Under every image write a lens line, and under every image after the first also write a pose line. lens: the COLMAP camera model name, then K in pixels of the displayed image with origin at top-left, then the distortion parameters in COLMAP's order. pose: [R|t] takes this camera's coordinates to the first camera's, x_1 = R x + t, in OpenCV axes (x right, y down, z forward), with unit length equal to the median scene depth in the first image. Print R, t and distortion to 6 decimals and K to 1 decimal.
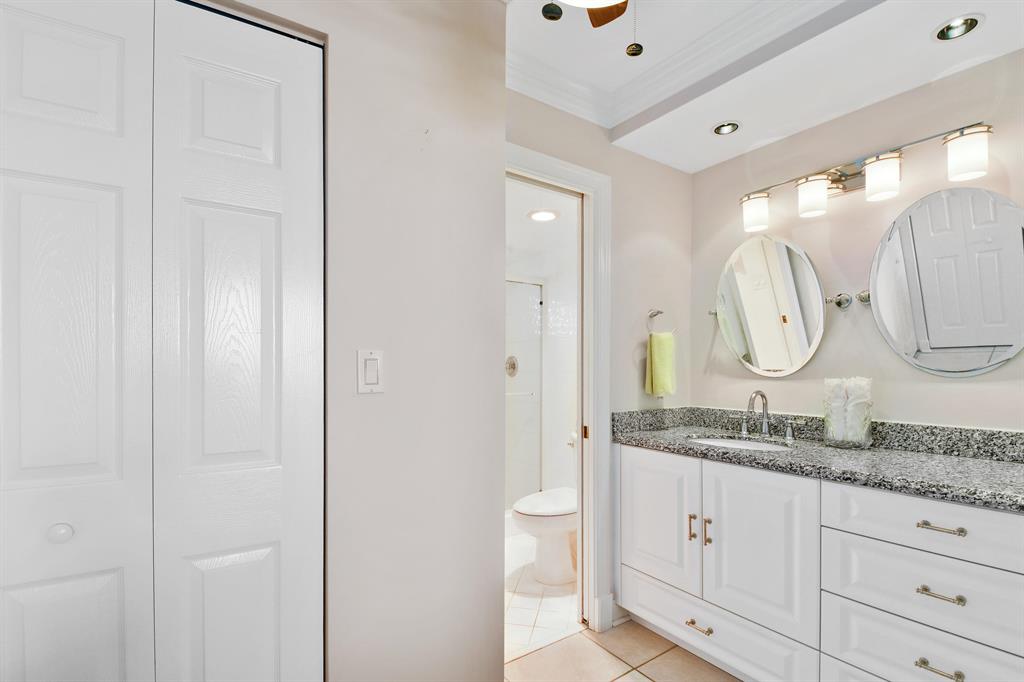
lens RADIAL K [[479.9, 0, 509.6], [0, 479.9, 365.2], [0, 0, 1]] dist [0.037614, -0.024309]
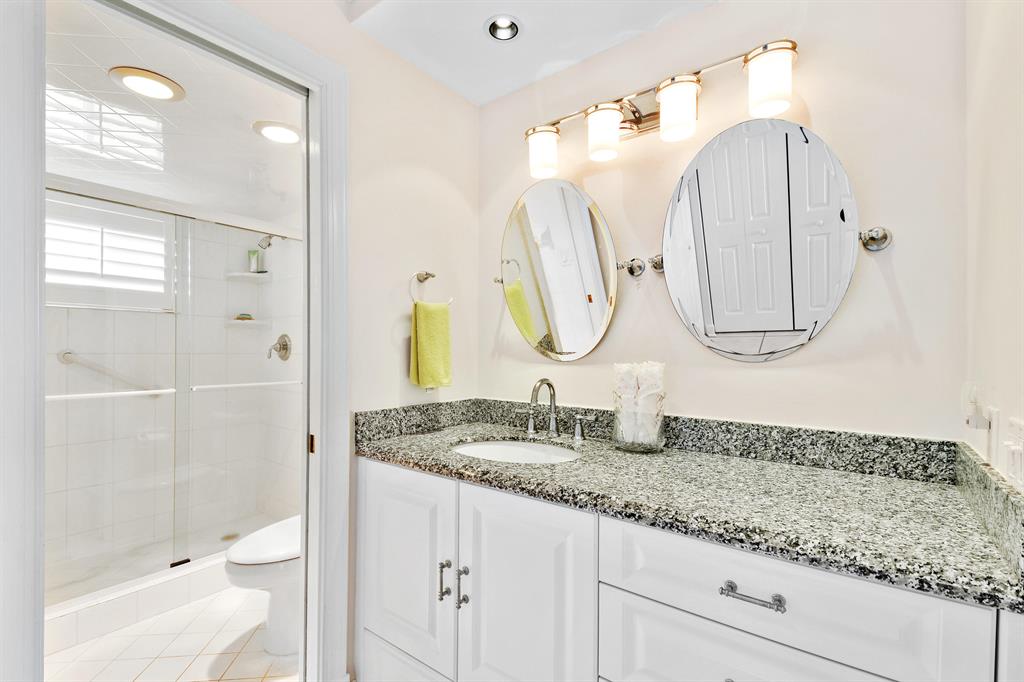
lens RADIAL K [[459.9, 0, 510.5], [0, 459.9, 348.9], [0, 0, 1]] dist [0.038164, -0.027396]
pose [[0.953215, 0.004368, 0.302261, 0.255794], [-0.004706, 0.999989, 0.000390, 0.004989], [-0.302256, -0.001794, 0.953225, 0.330559]]
